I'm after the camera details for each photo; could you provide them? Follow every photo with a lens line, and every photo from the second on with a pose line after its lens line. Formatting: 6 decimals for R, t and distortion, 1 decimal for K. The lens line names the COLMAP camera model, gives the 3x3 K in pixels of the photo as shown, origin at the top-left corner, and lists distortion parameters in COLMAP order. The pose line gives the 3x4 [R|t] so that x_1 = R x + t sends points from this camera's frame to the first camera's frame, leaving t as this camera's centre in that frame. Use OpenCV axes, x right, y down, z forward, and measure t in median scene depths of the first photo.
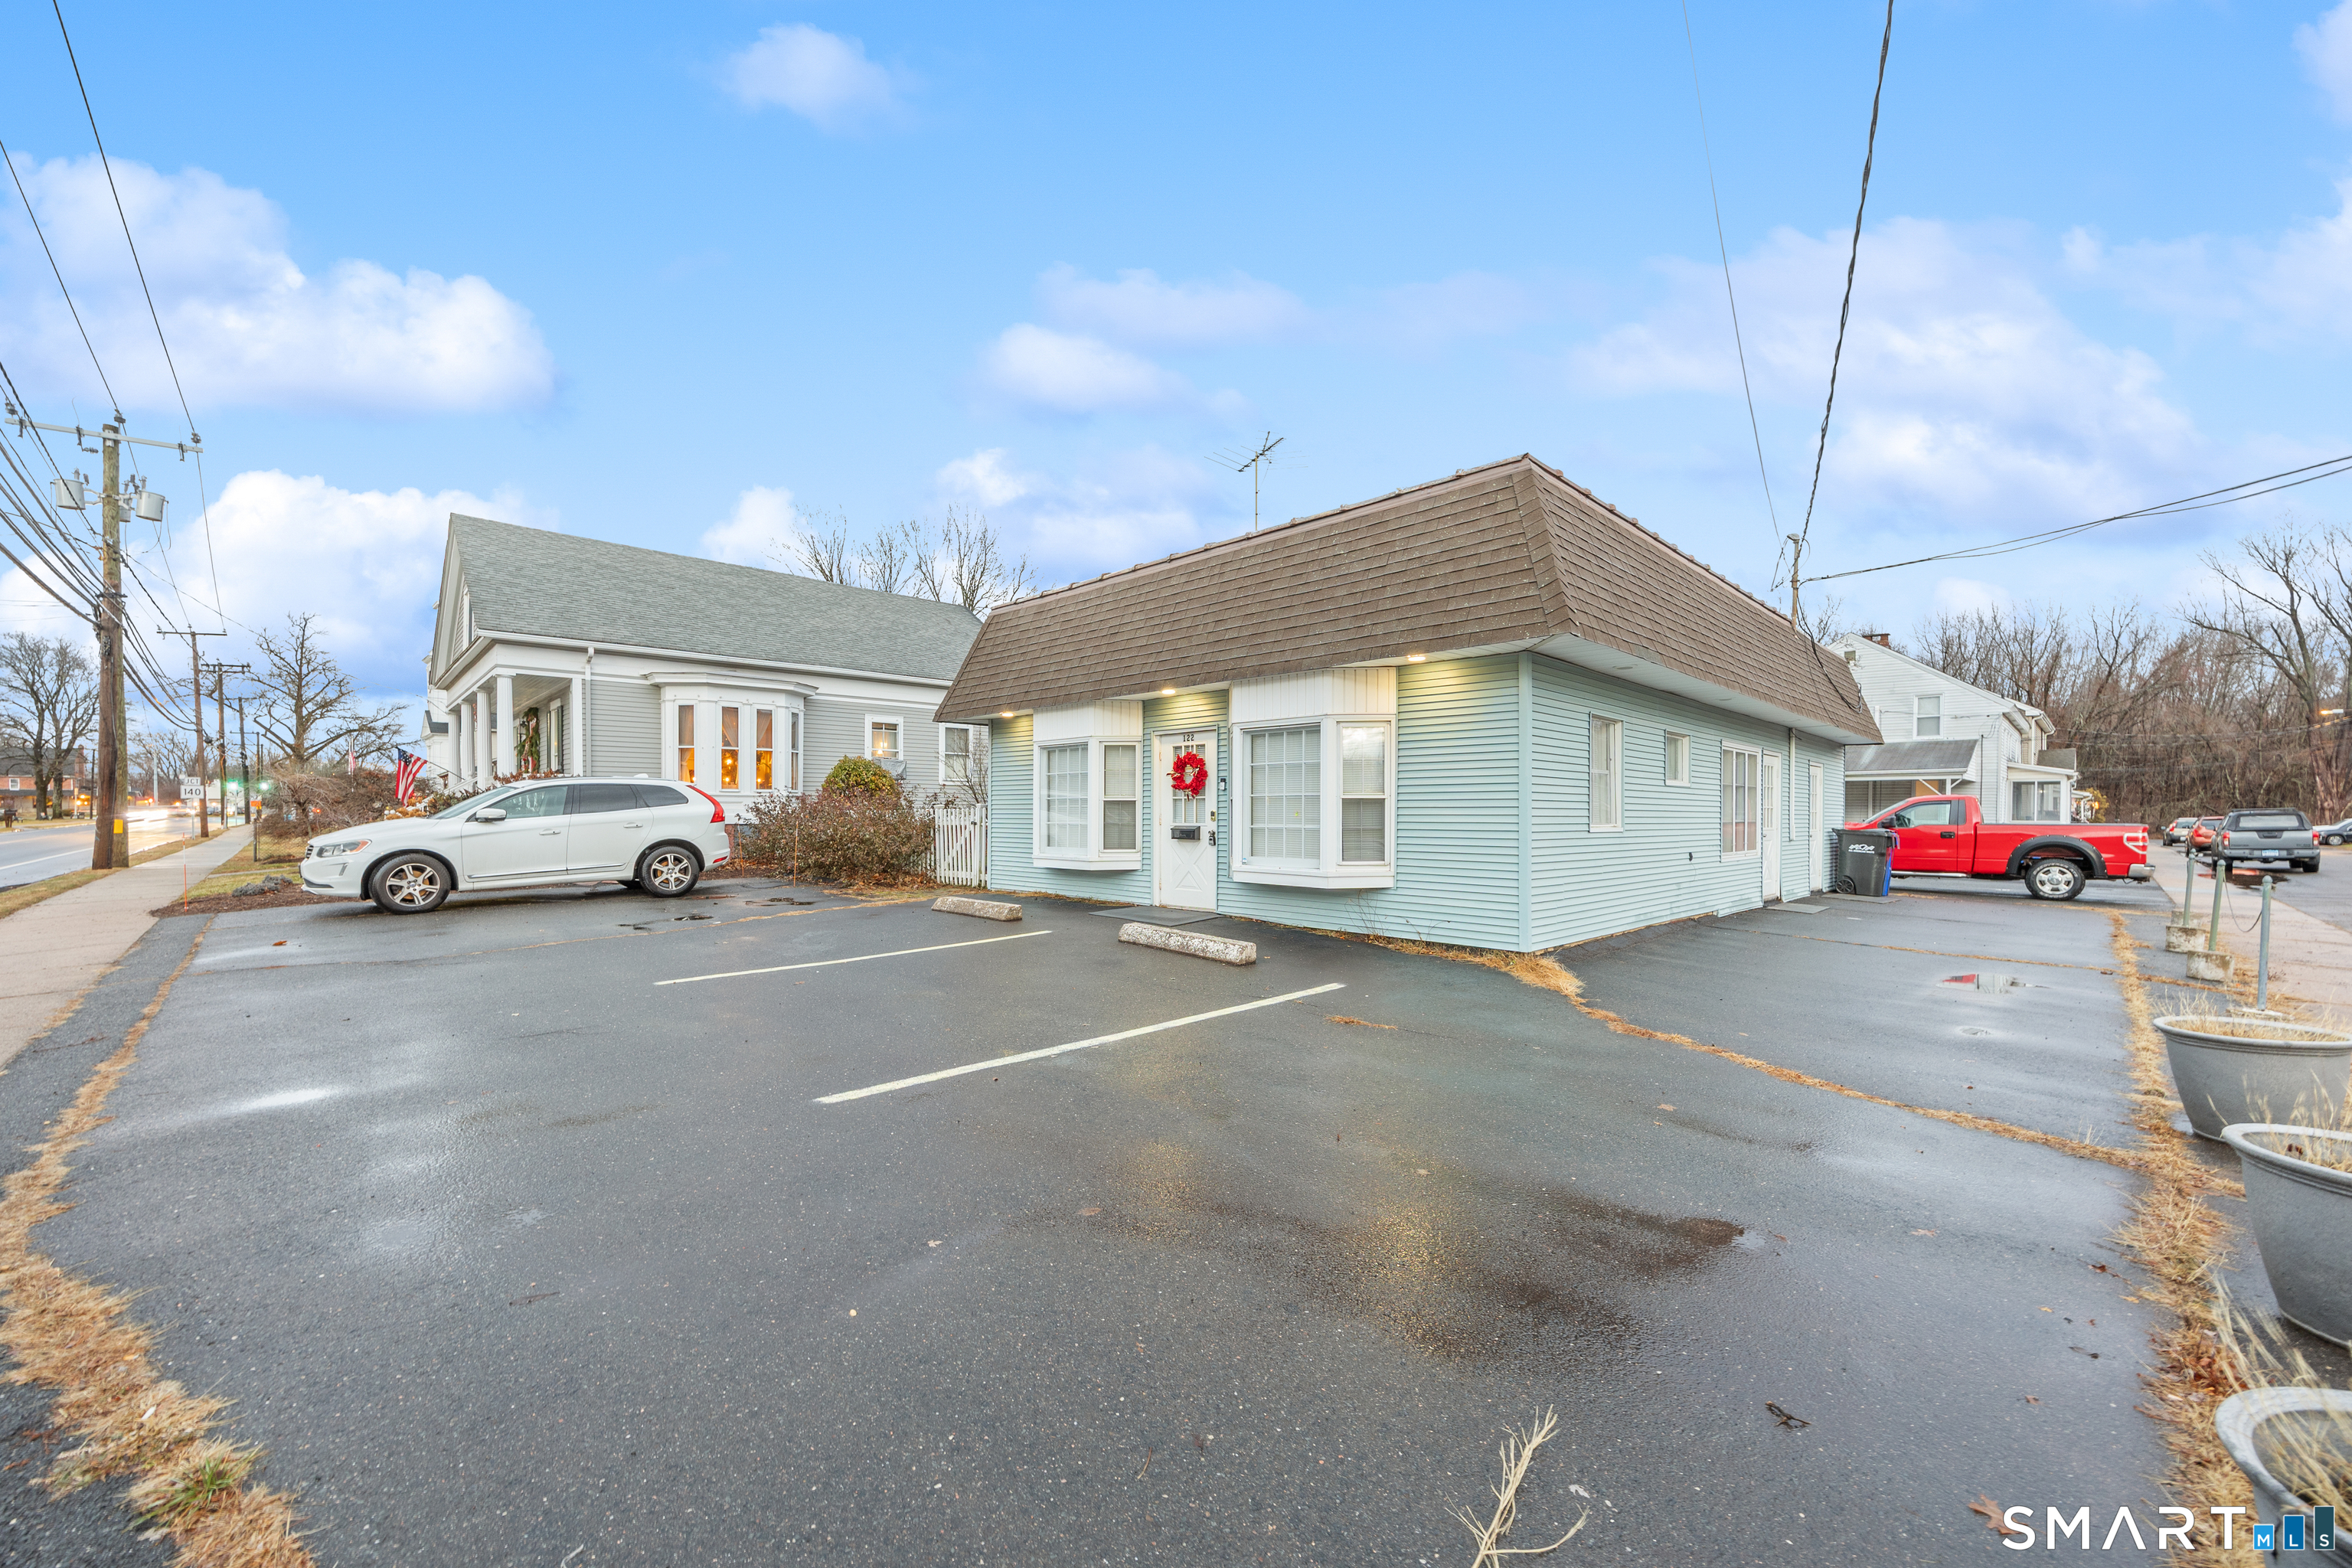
lens RADIAL K [[911.2, 0, 1183.4], [0, 911.2, 777.1], [0, 0, 1]] dist [-0.001725, 0.000471]
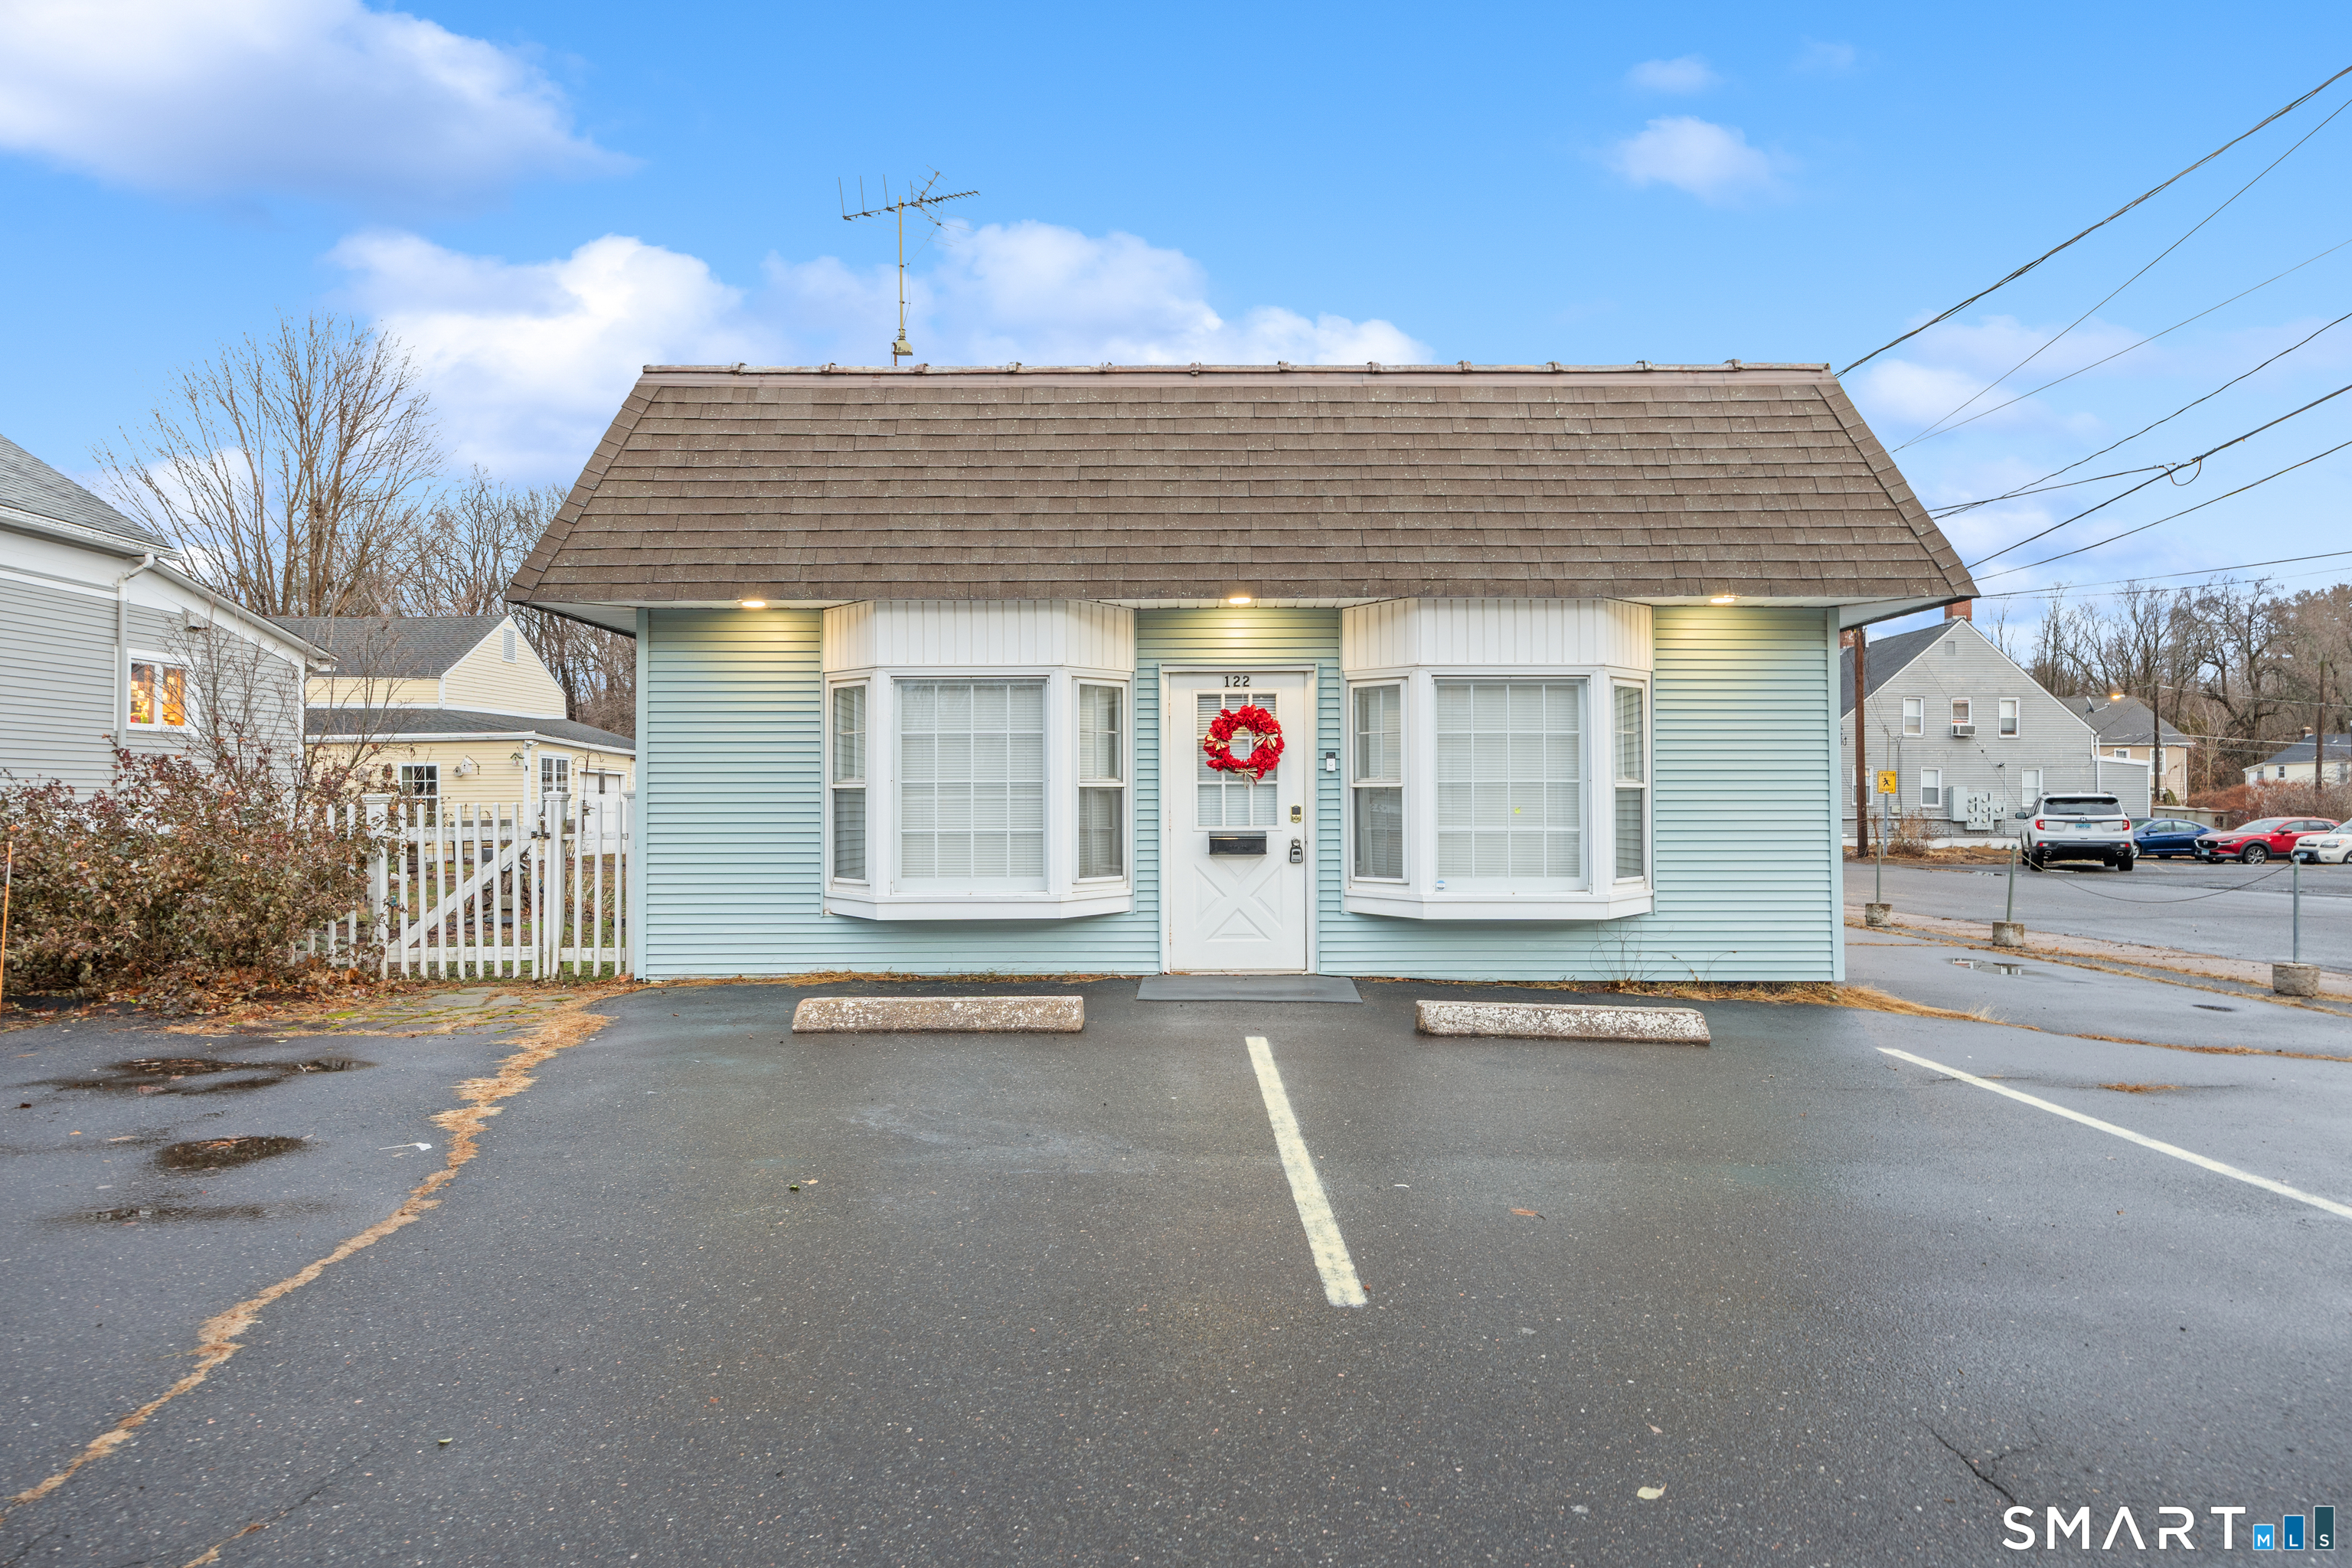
lens RADIAL K [[1087.6, 0, 1173.6], [0, 1087.6, 755.6], [0, 0, 1]] dist [0.001443, 0.000153]
pose [[0.702059, 0.029967, 0.711488, -0.517740], [-0.024203, 0.999541, -0.018217, 0.018090], [-0.711707, -0.004431, 0.702462, 0.530156]]
